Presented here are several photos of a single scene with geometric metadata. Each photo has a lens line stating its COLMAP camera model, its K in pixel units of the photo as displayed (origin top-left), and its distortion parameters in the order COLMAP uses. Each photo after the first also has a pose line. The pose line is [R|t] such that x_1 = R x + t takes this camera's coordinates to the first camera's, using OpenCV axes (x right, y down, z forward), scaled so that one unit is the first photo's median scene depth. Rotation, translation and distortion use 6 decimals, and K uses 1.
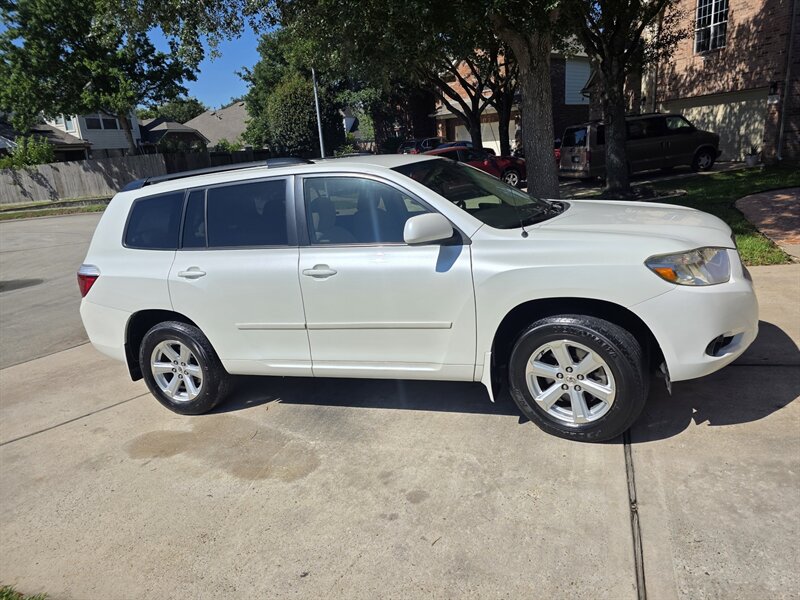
lens RADIAL K [[535.4, 0, 406.8], [0, 535.4, 297.9], [0, 0, 1]] dist [0.068583, -0.063237]
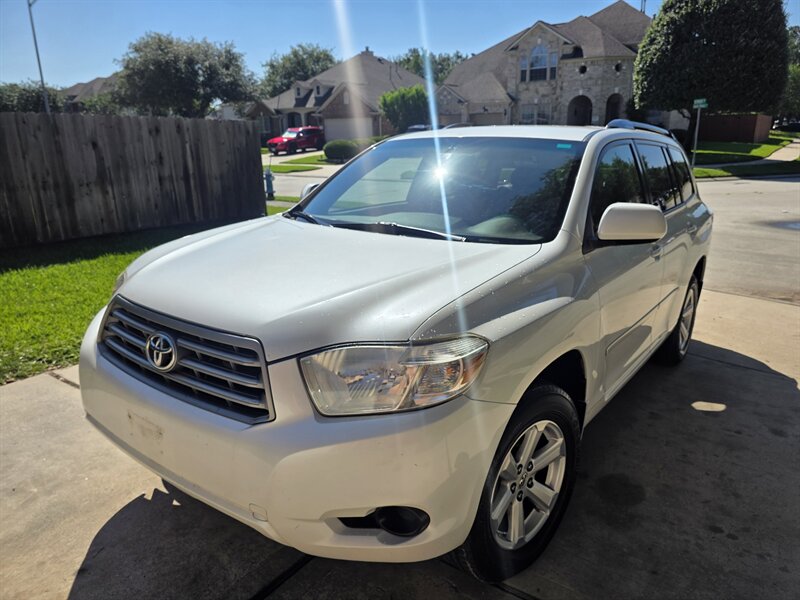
lens RADIAL K [[535.4, 0, 405.3], [0, 535.4, 294.0], [0, 0, 1]] dist [0.068583, -0.063237]
pose [[-0.258924, 0.353453, -0.898905, 0.930717], [-0.222020, 0.883944, 0.411522, -0.393209], [0.940035, 0.306127, -0.150400, 1.202878]]
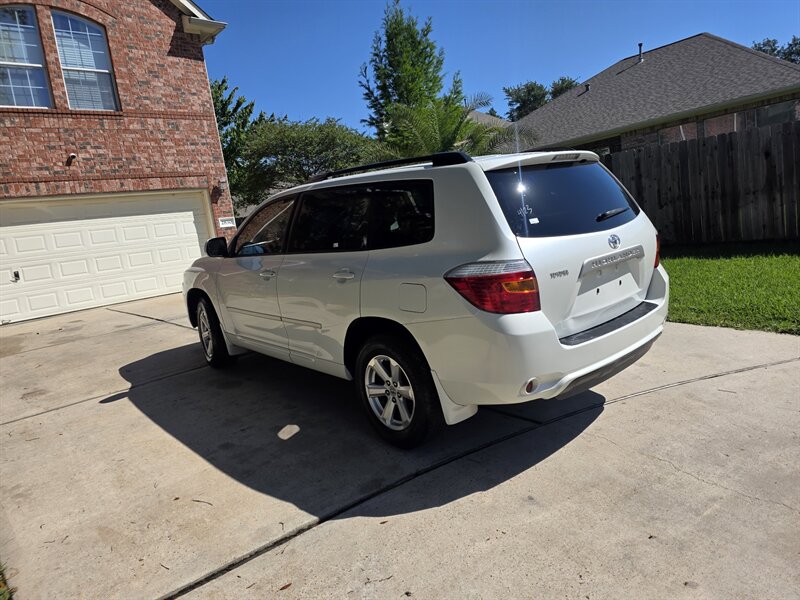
lens RADIAL K [[535.4, 0, 408.4], [0, 535.4, 293.9], [0, 0, 1]] dist [0.068583, -0.063237]
pose [[-0.874630, 0.138252, 0.464660, -0.788126], [0.314631, 0.891071, 0.327108, -0.446712], [-0.368822, 0.432295, -0.822856, 2.318450]]
